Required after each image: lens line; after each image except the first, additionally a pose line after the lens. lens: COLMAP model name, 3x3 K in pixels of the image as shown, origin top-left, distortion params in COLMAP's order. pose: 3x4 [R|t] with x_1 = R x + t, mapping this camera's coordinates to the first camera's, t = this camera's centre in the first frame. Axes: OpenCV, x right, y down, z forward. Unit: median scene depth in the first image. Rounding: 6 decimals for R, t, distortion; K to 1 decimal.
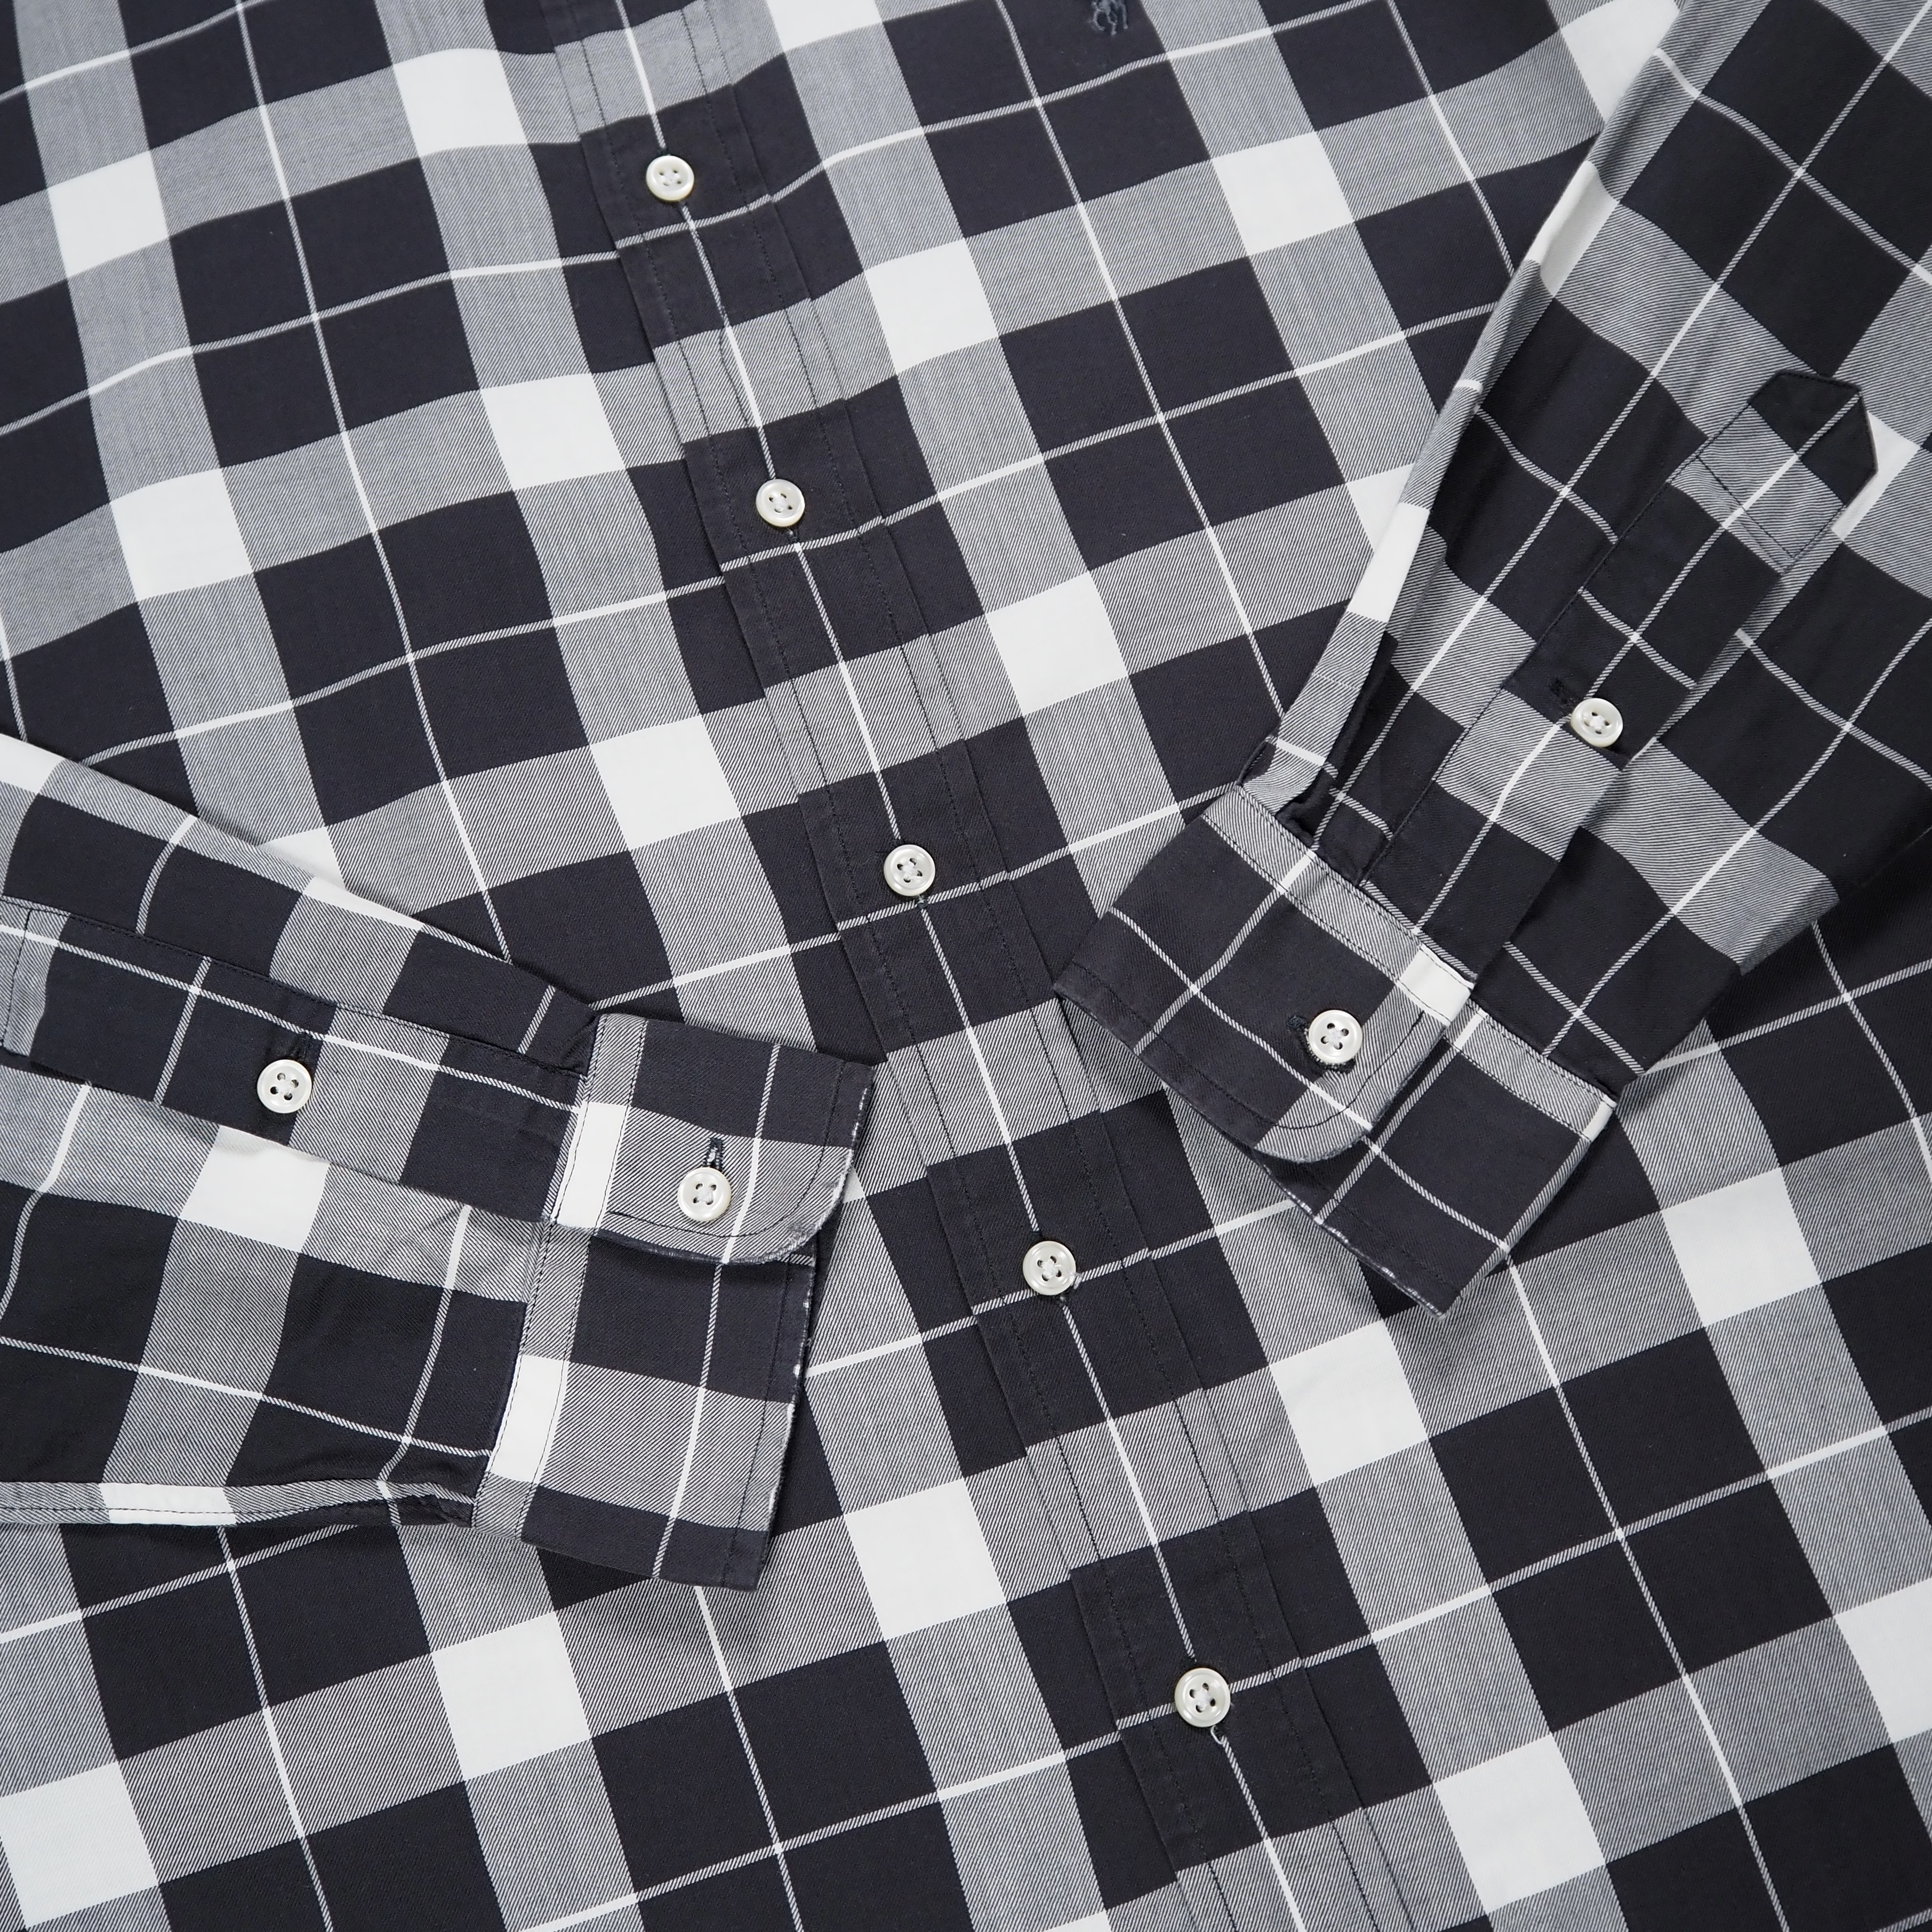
lens RADIAL K [[2343.9, 0, 1011.6], [0, 2343.9, 957.8], [0, 0, 1]] dist [-0.041817, 0.025408]
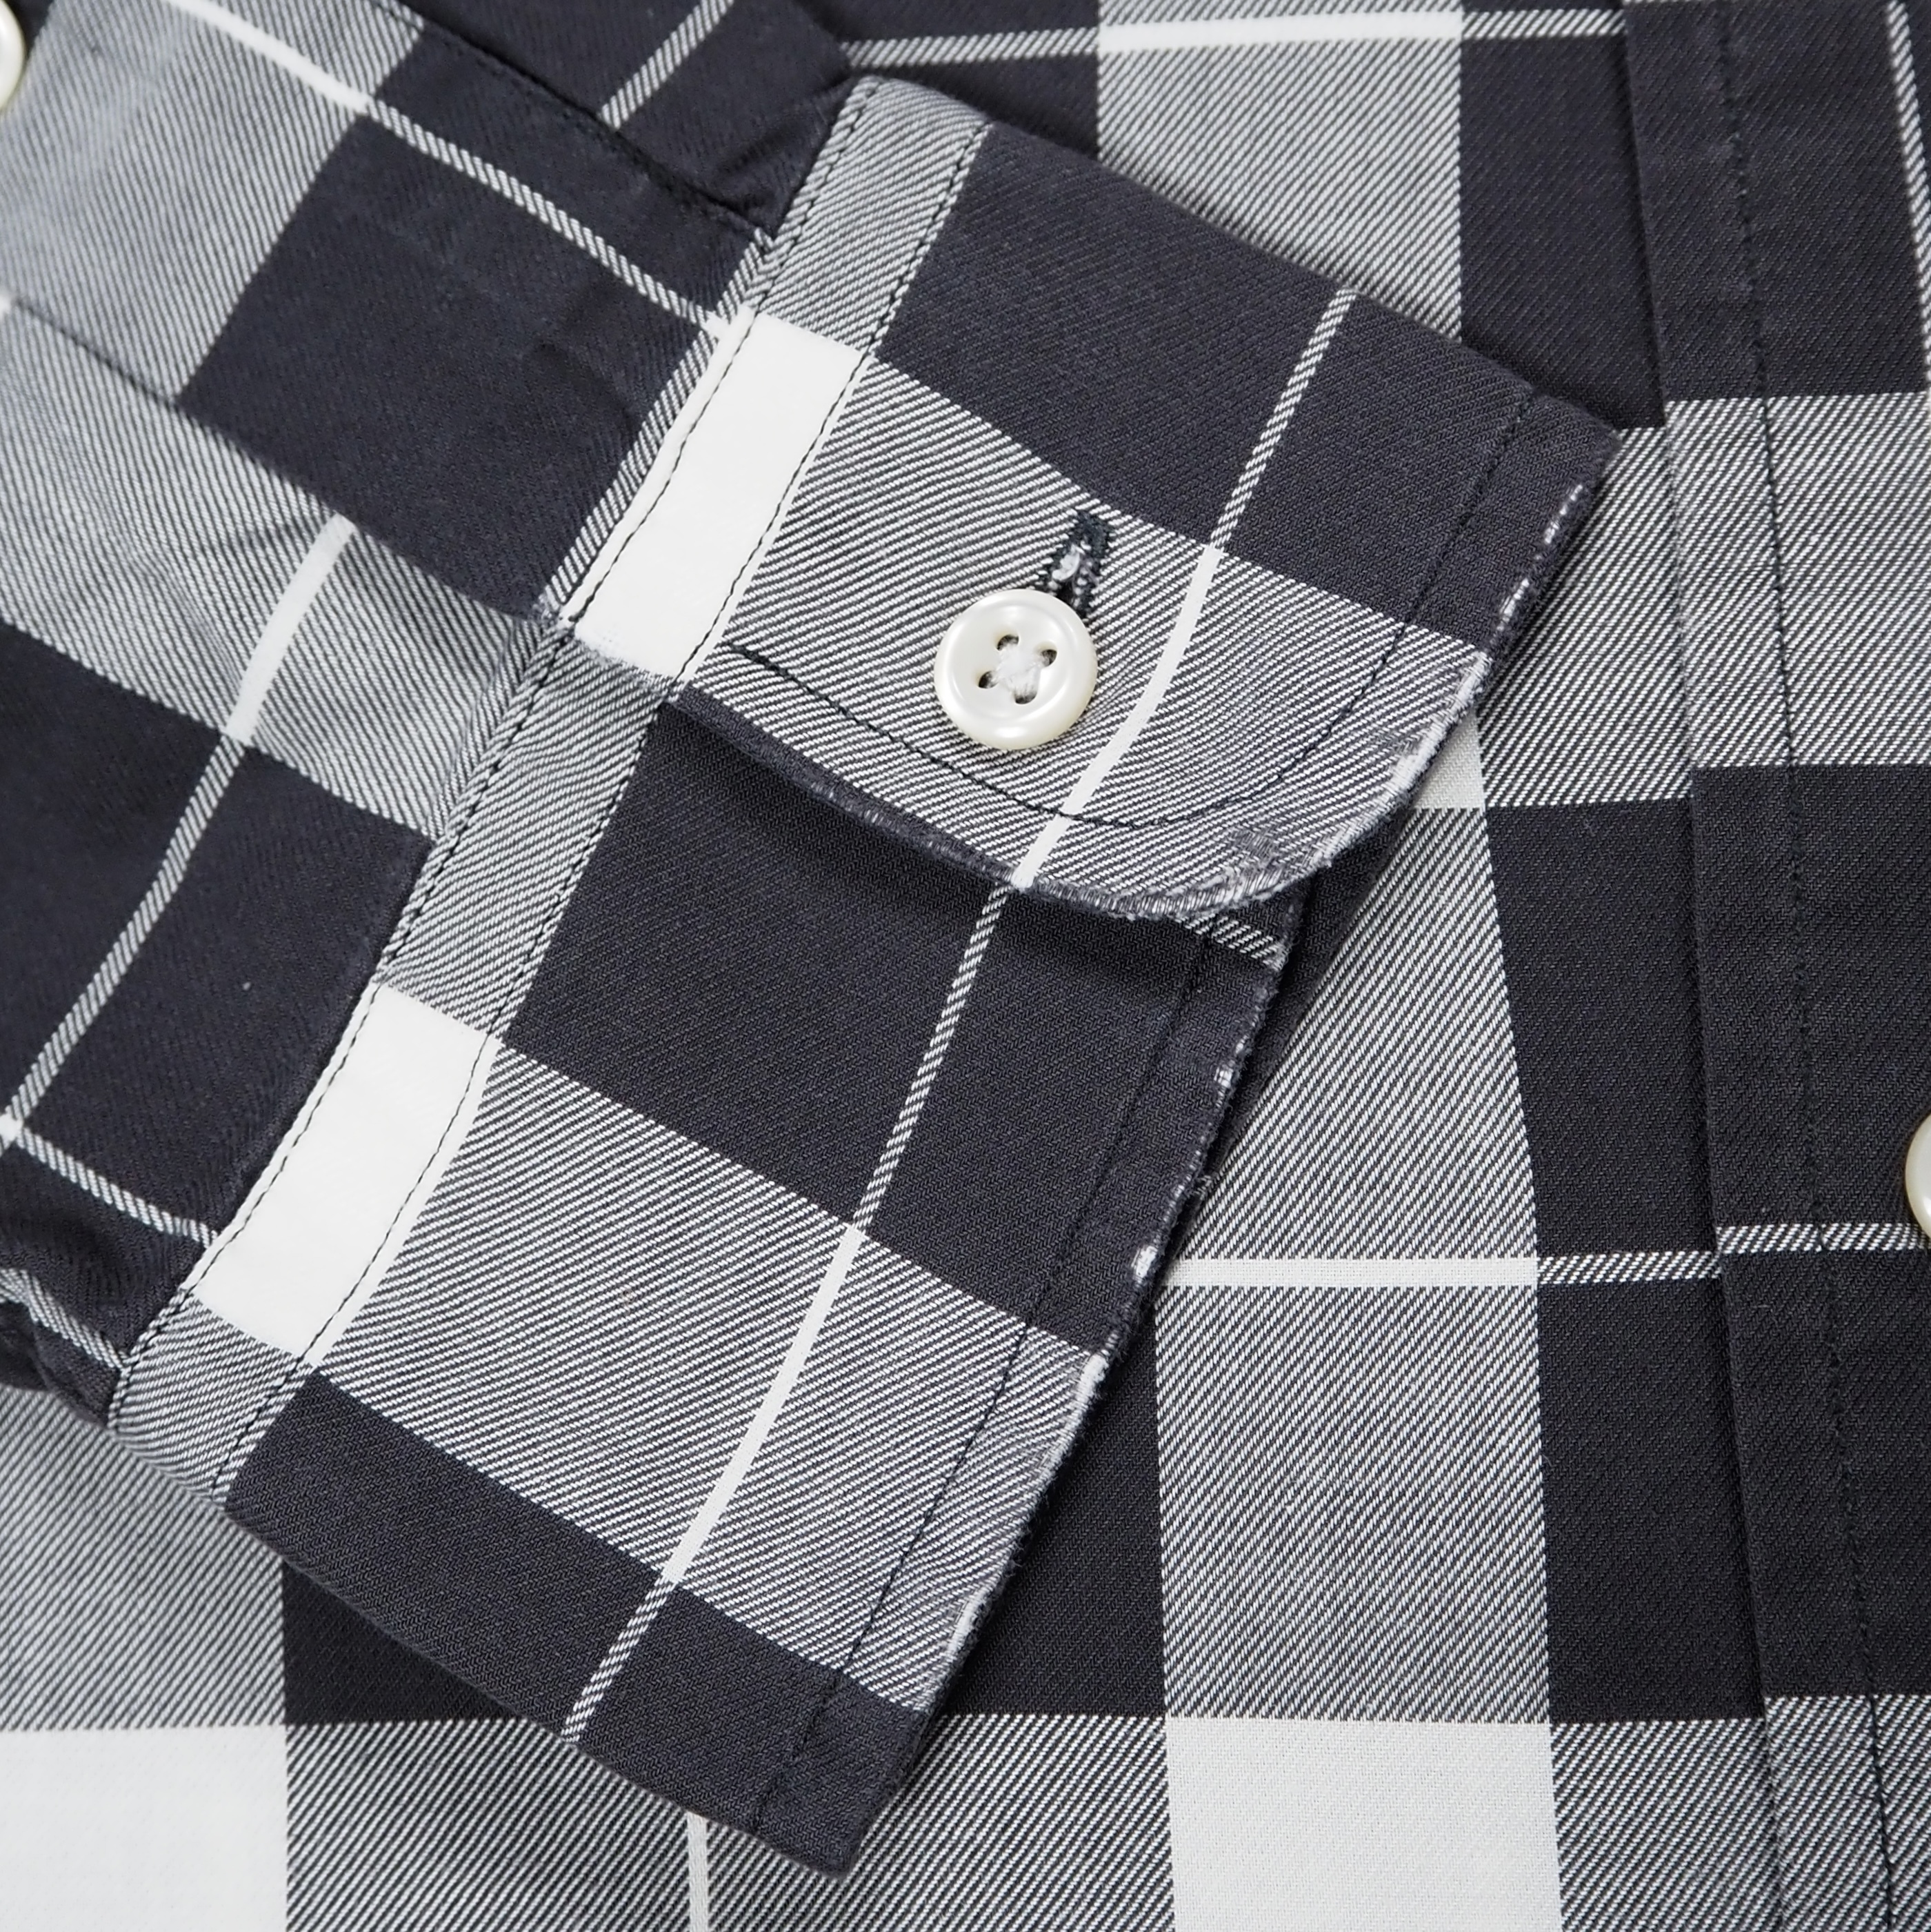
lens RADIAL K [[3558.0, 0, 966.6], [0, 3558.0, 962.4], [0, 0, 1]] dist [0.030426, 0.036816]
pose [[0.948085, 0.275806, -0.158324, -0.046831], [-0.249703, 0.953909, 0.166452, 0.058417], [0.196935, -0.118276, 0.973256, 0.503690]]
